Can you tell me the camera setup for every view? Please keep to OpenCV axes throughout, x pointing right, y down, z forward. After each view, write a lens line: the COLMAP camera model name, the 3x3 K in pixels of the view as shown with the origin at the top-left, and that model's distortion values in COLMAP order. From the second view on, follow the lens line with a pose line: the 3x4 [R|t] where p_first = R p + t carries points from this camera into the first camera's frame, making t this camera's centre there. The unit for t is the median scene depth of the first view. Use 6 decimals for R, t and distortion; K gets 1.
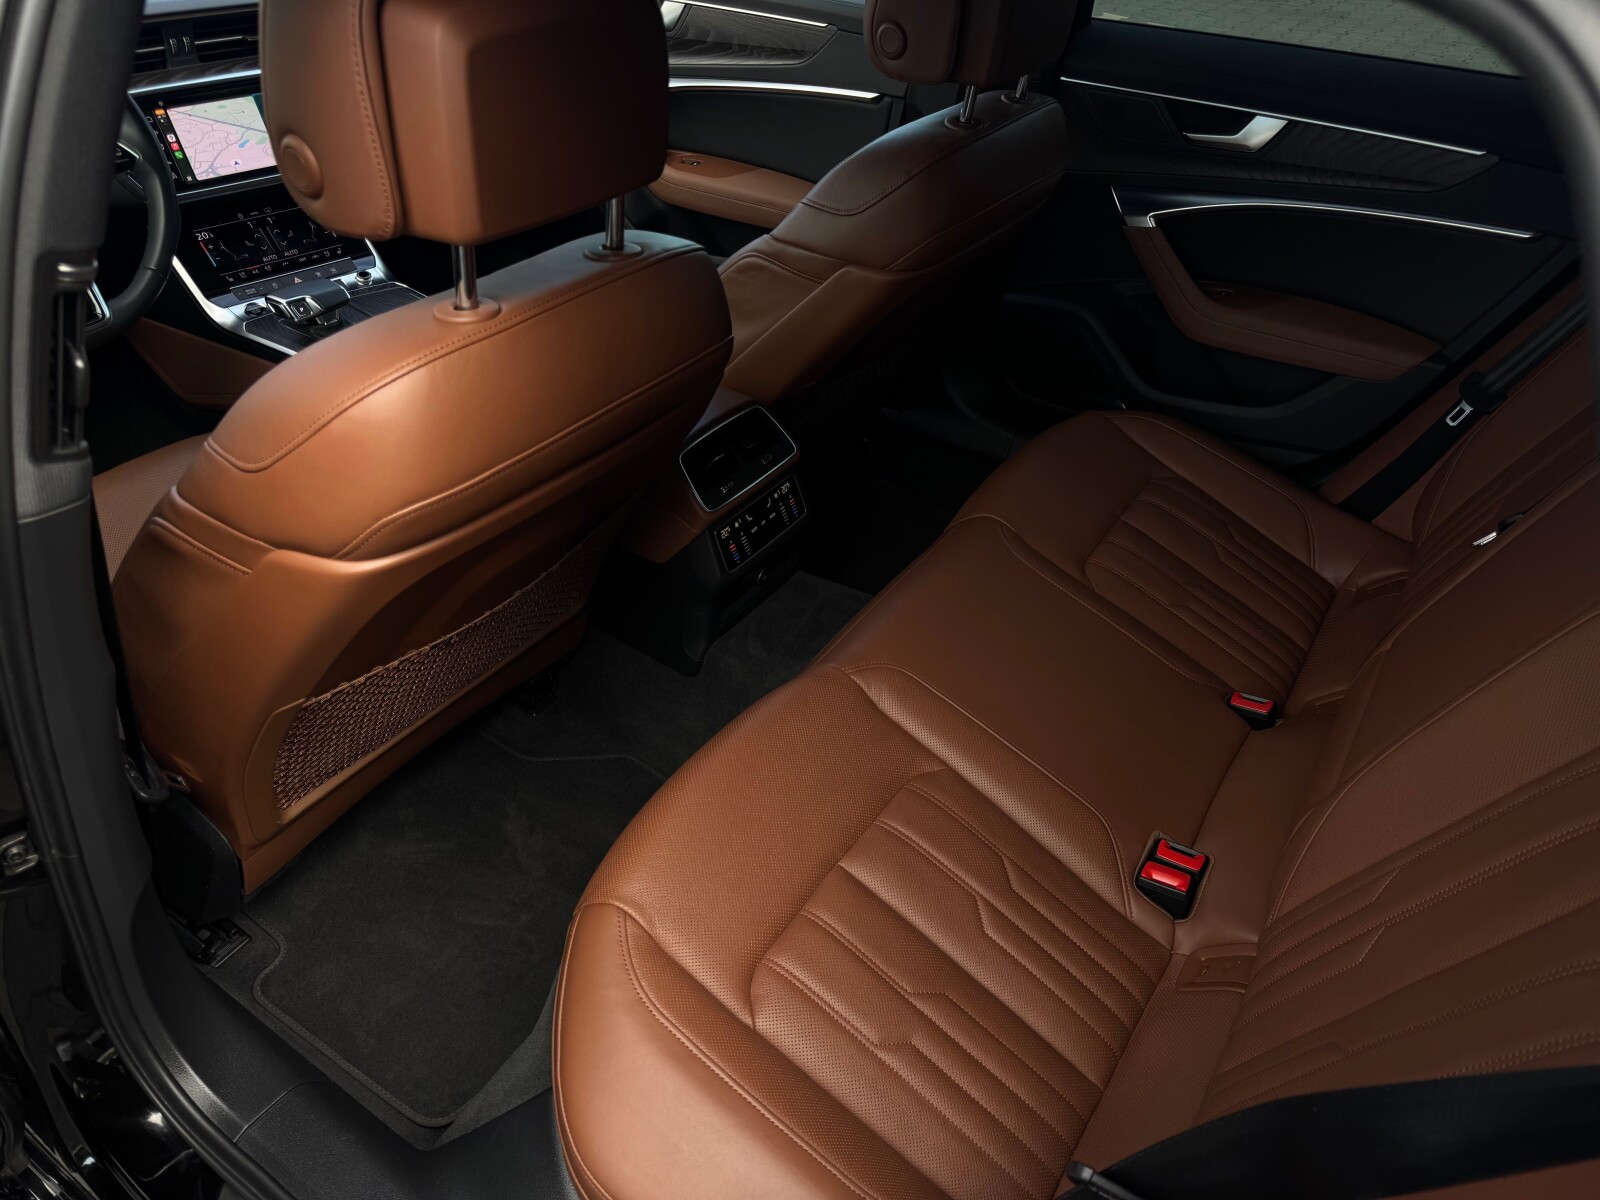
lens RADIAL K [[1119.5, 0, 811.6], [0, 1119.5, 606.7], [0, 0, 1]] dist [0.023835, -0.043717]
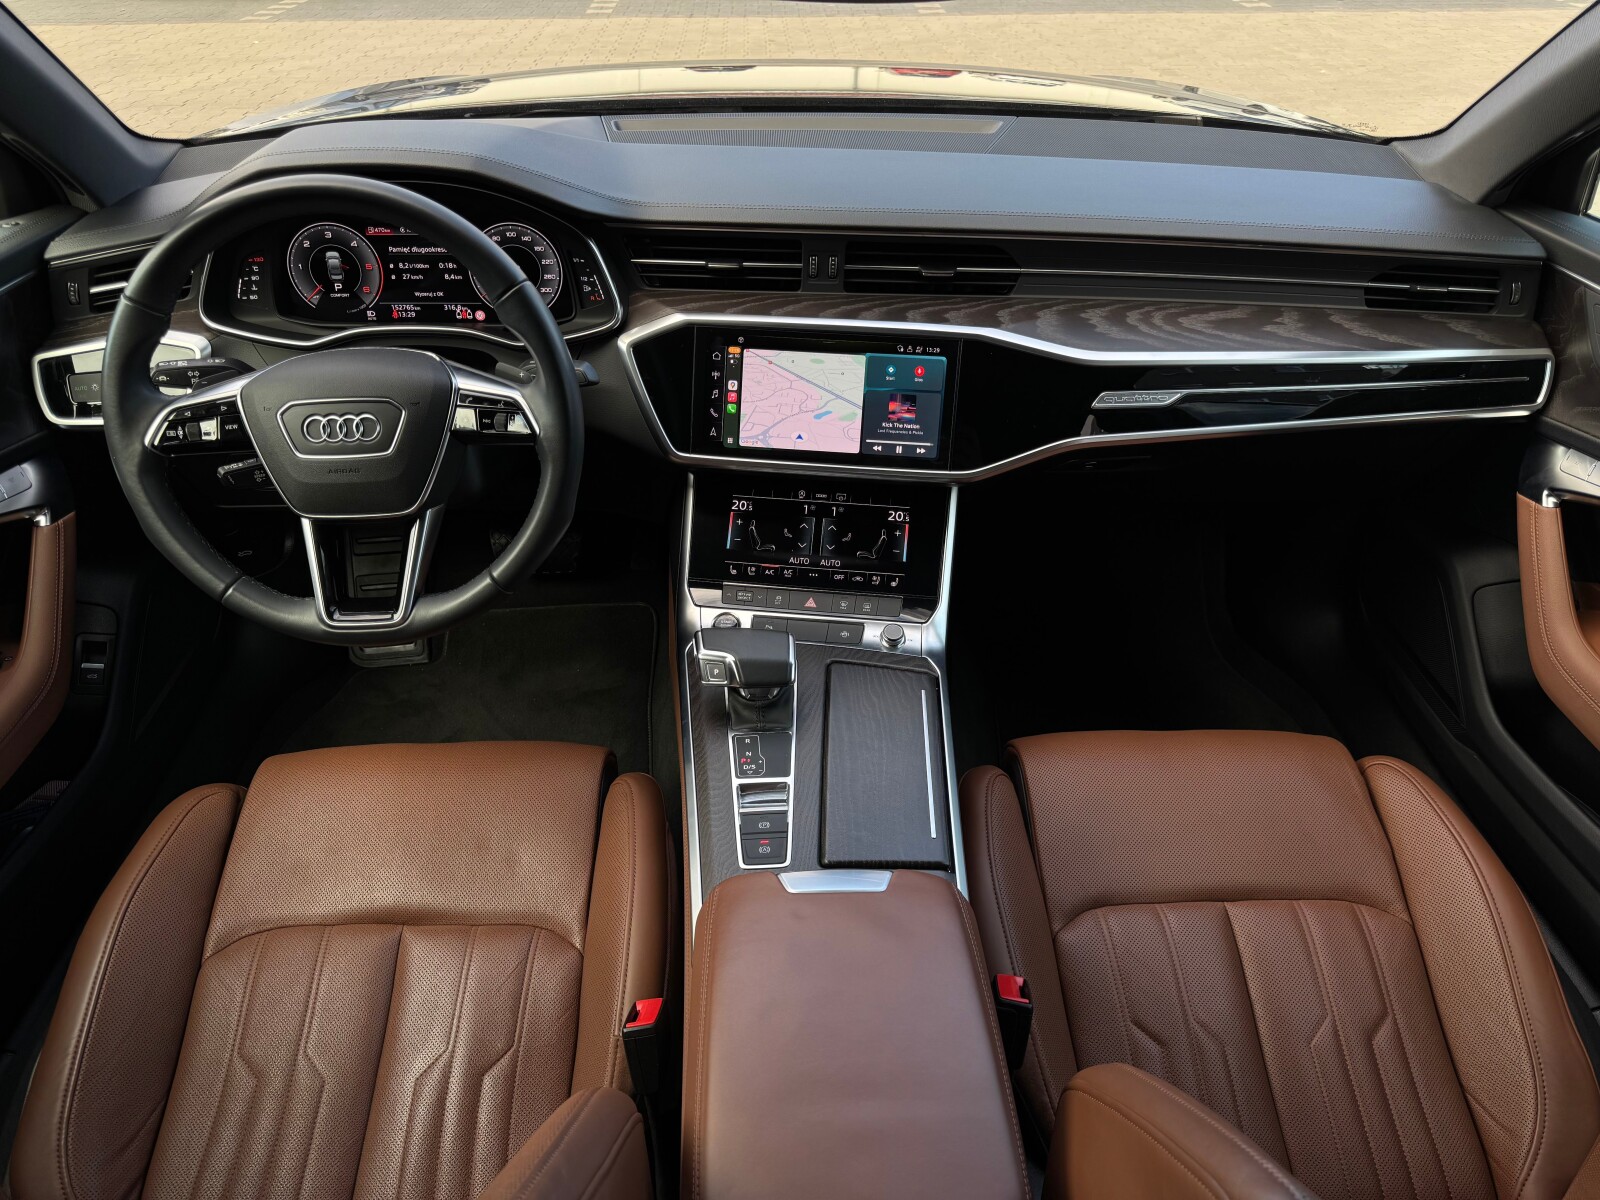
lens RADIAL K [[1119.5, 0, 806.2], [0, 1119.5, 616.7], [0, 0, 1]] dist [0.023835, -0.043717]
pose [[0.577677, 0.444729, -0.684474, 0.022829], [-0.484947, 0.861502, 0.150469, -0.399485], [0.656594, 0.245011, 0.713340, 0.518370]]
